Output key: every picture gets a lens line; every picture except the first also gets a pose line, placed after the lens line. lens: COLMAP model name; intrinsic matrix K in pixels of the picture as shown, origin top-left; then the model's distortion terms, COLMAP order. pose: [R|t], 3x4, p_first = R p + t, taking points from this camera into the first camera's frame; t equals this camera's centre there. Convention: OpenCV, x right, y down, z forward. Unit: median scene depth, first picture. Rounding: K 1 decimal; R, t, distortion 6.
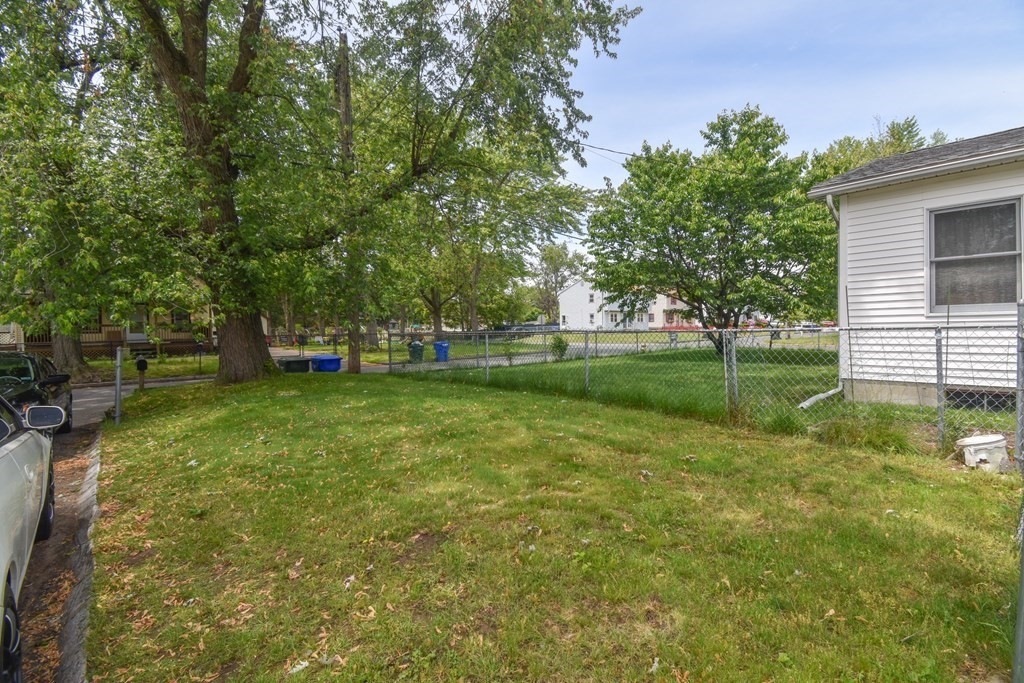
lens RADIAL K [[483.8, 0, 512.0], [0, 483.8, 341.5], [0, 0, 1]] dist [0.009556, -0.024044]
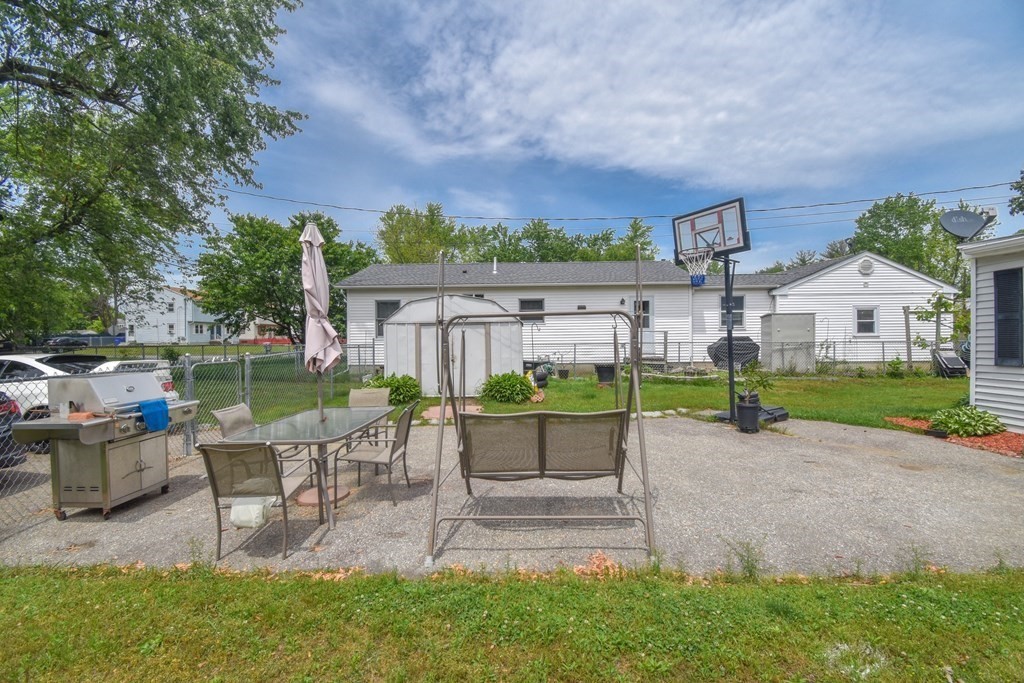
lens RADIAL K [[483.8, 0, 512.0], [0, 483.8, 341.5], [0, 0, 1]] dist [0.009556, -0.024044]
pose [[0.699183, 0.003845, 0.714932, -0.165235], [0.013114, 0.999748, -0.018202, 0.003187], [-0.714822, 0.022102, 0.698957, -0.449131]]
